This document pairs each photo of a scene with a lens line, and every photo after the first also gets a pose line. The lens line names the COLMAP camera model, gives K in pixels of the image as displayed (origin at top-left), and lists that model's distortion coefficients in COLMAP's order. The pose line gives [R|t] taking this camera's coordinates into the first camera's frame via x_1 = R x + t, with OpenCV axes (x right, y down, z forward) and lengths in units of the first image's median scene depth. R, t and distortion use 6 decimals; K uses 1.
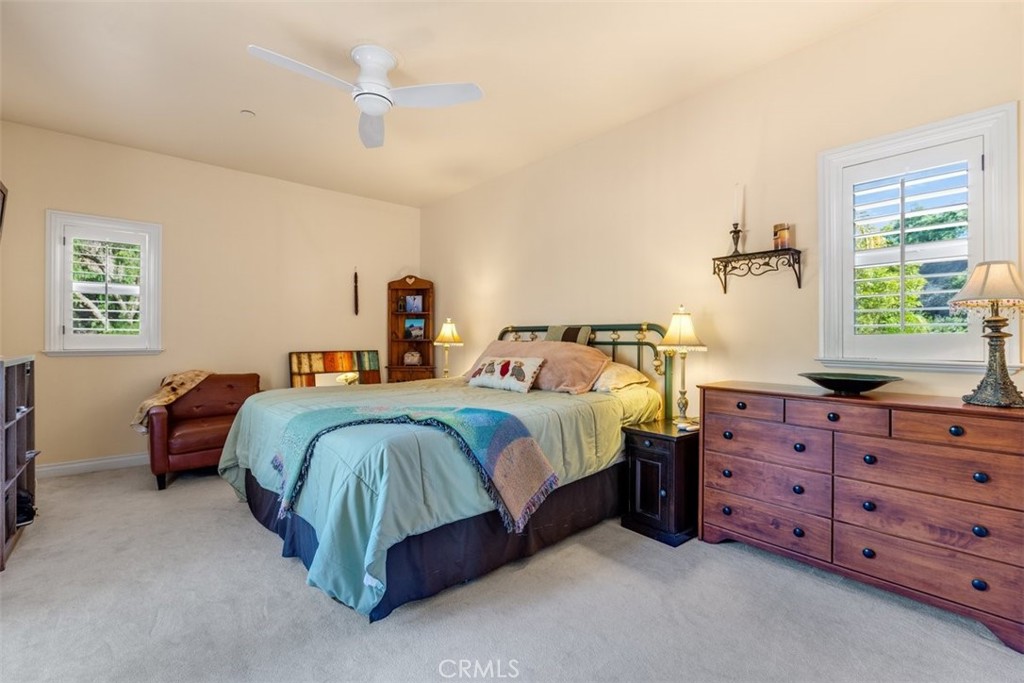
lens RADIAL K [[442.1, 0, 512.0], [0, 442.1, 341.5], [0, 0, 1]] dist [-0.001121, -0.000249]
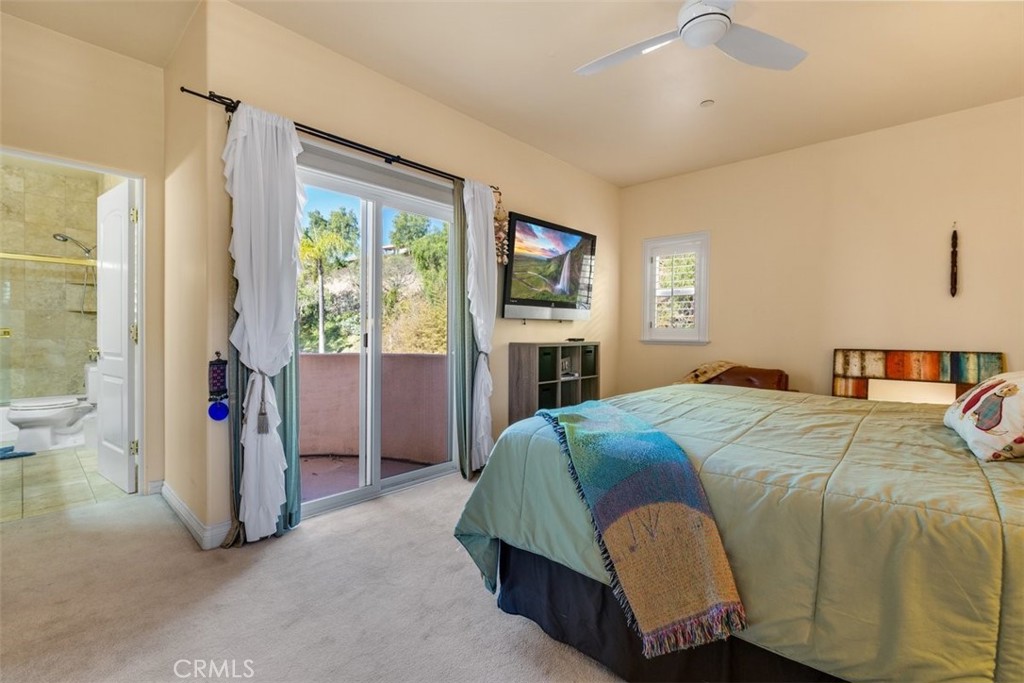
lens RADIAL K [[442.1, 0, 512.0], [0, 442.1, 341.5], [0, 0, 1]] dist [-0.001121, -0.000249]
pose [[0.135349, 0.022082, -0.990552, 0.223549], [-0.014682, 0.999687, 0.020280, 0.002798], [0.990689, 0.011798, 0.135631, 0.296282]]
